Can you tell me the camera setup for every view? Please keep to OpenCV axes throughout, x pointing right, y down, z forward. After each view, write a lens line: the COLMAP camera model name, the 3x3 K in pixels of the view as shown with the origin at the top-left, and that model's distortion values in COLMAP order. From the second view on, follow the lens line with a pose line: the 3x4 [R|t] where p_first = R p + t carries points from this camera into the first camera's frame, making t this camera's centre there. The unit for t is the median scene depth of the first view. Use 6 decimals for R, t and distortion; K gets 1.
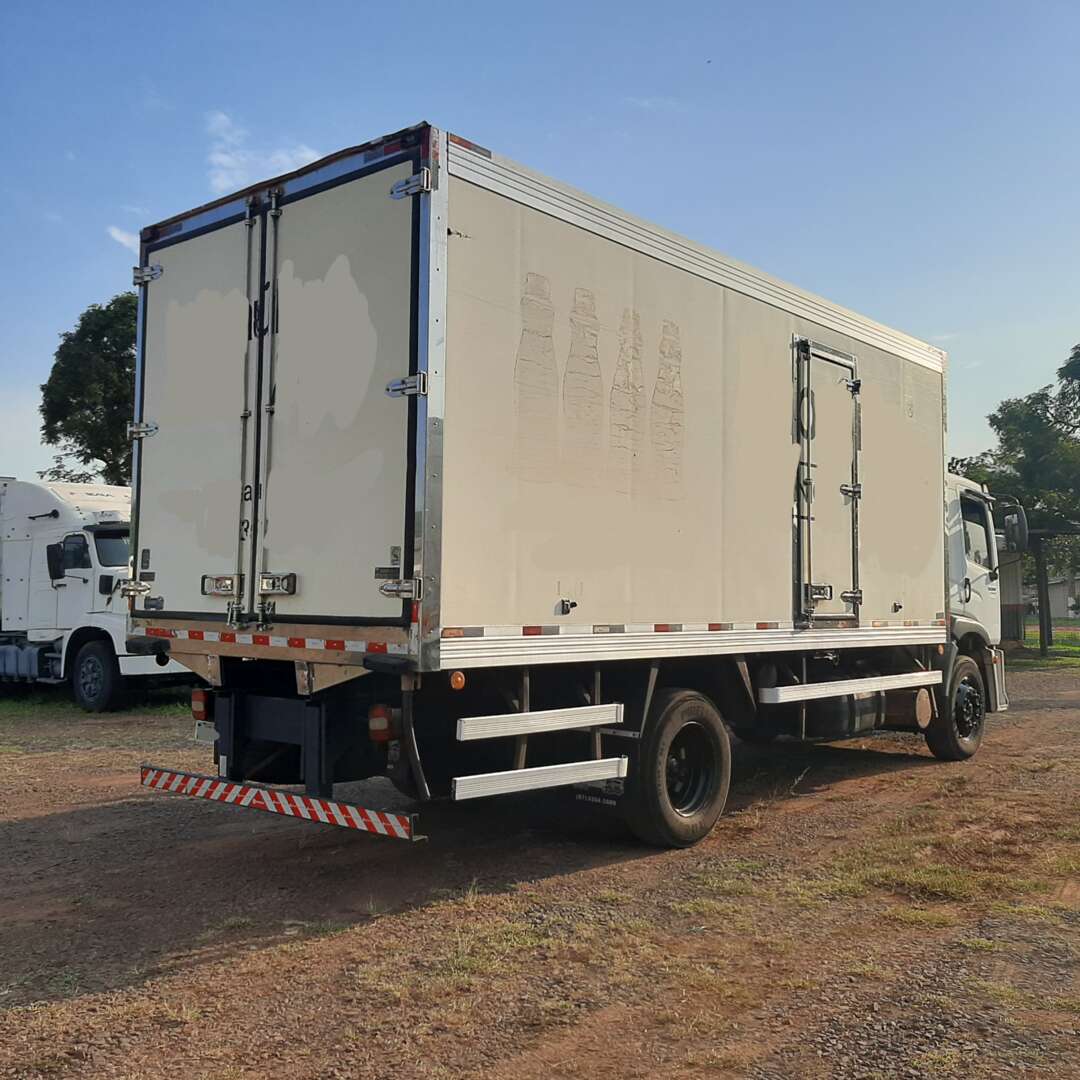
lens RADIAL K [[1099.6, 0, 540.0], [0, 1099.6, 540.0], [0, 0, 1]] dist [0.014451, 0.018718]
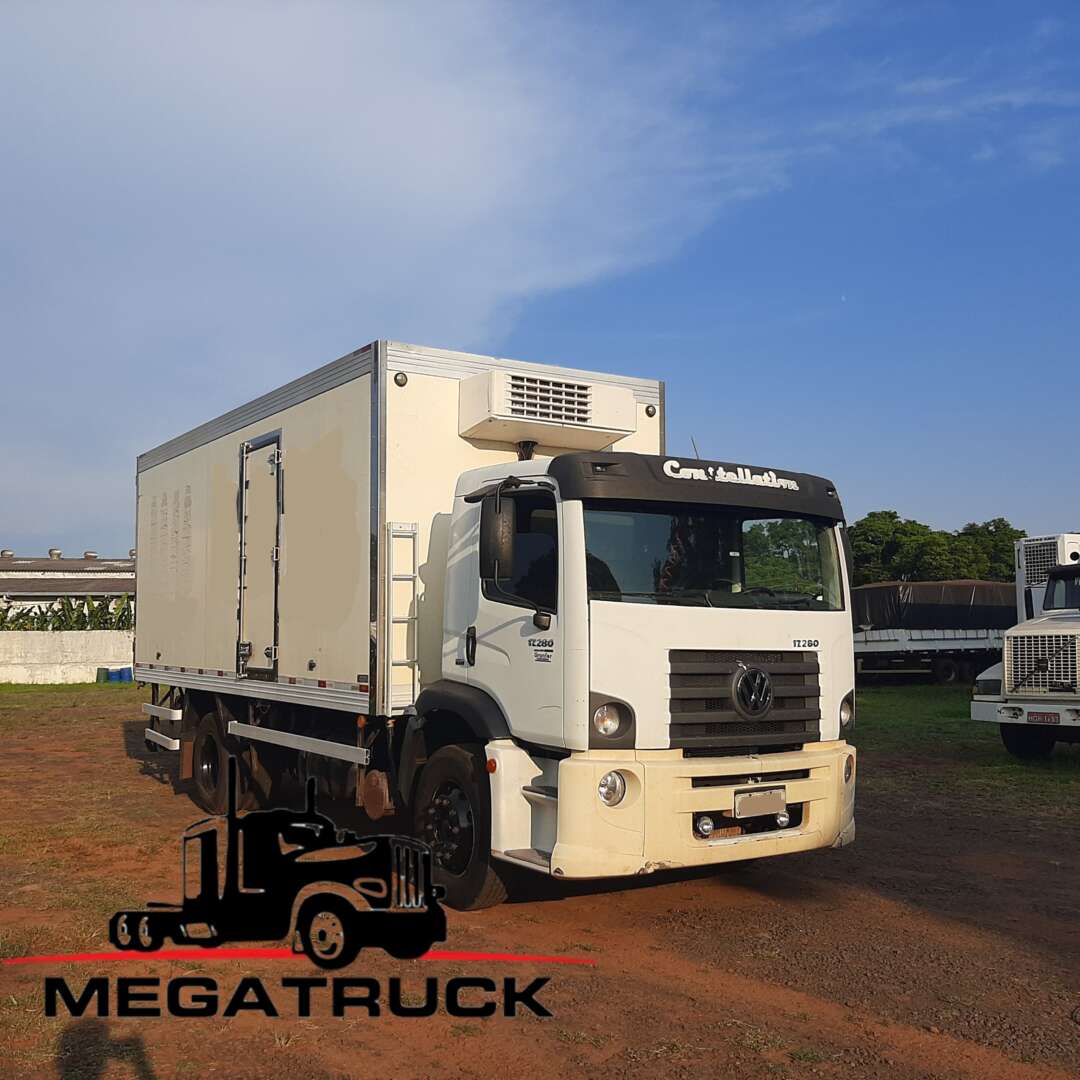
lens RADIAL K [[1099.6, 0, 540.0], [0, 1099.6, 540.0], [0, 0, 1]] dist [0.014451, 0.018718]
pose [[-0.250536, -0.096161, -0.963320, 1.101107], [0.041416, 0.993079, -0.109903, 0.062042], [0.967221, -0.067432, -0.244819, 1.325204]]
